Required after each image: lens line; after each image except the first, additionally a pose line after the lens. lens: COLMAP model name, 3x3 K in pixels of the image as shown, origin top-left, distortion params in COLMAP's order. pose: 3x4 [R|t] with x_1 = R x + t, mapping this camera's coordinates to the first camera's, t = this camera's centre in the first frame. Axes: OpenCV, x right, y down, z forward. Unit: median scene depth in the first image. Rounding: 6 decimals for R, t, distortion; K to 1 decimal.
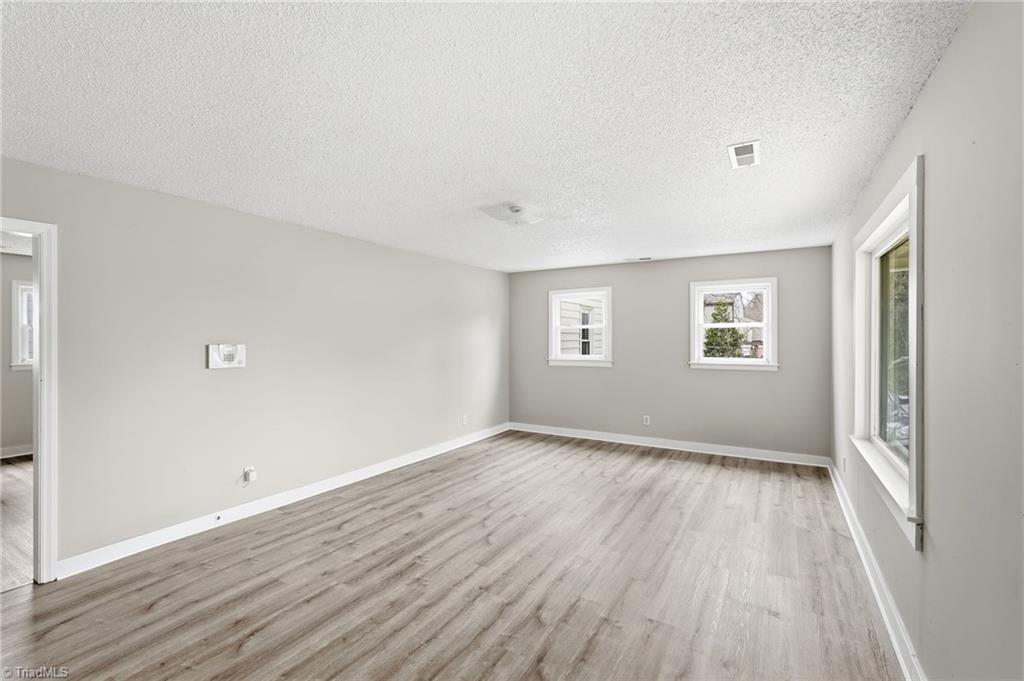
lens RADIAL K [[450.8, 0, 512.0], [0, 450.8, 340.5], [0, 0, 1]] dist [-0.001193, 0.001179]
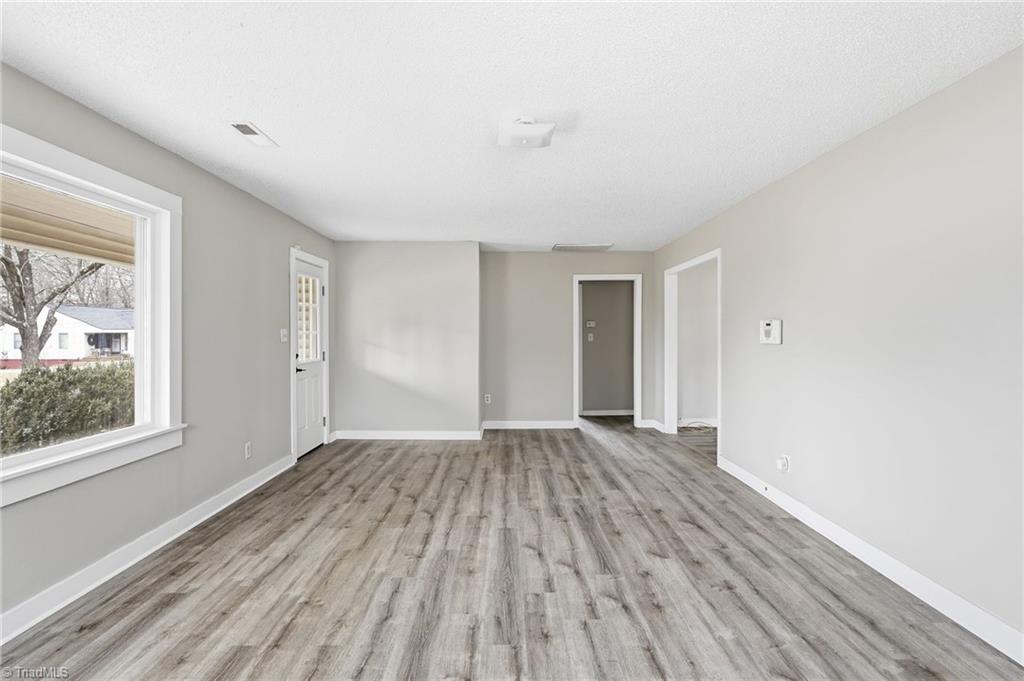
lens RADIAL K [[493.7, 0, 509.9], [0, 493.7, 330.4], [0, 0, 1]] dist [-0.013140, 0.008795]
pose [[-0.855970, -0.002386, -0.517019, 0.458923], [-0.002051, 0.999997, -0.001219, 0.036468], [0.517021, 0.000017, -0.855973, 1.764460]]
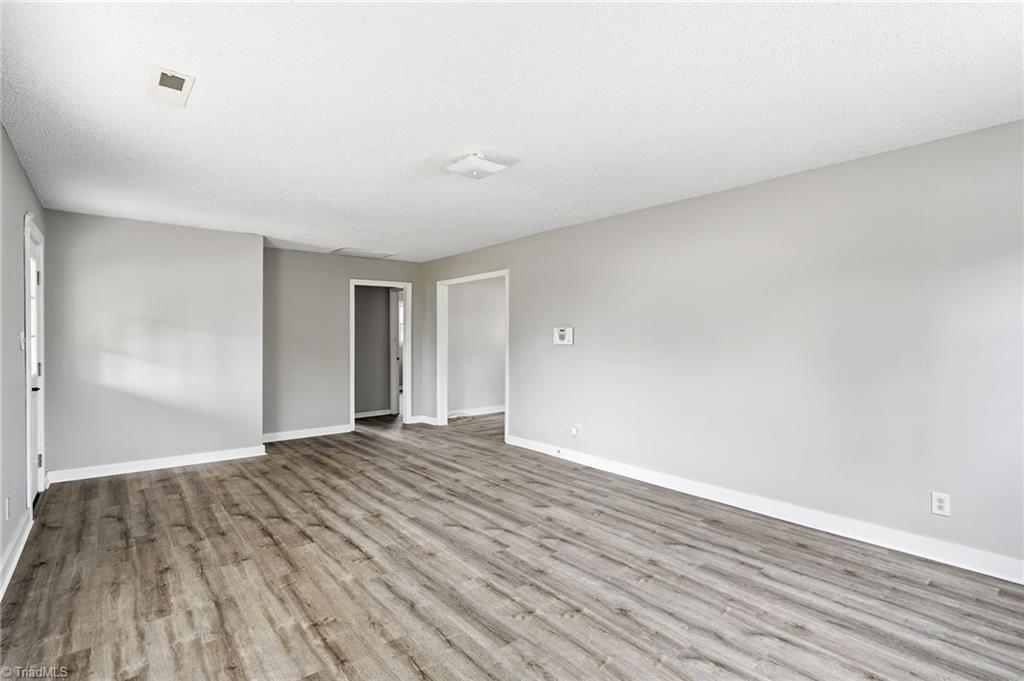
lens RADIAL K [[493.7, 0, 509.9], [0, 493.7, 330.4], [0, 0, 1]] dist [-0.013140, 0.008795]
pose [[-0.342993, -0.012423, -0.939256, 0.894588], [-0.003877, 0.999923, -0.011810, 0.039197], [0.939330, -0.000410, -0.343015, 1.469418]]
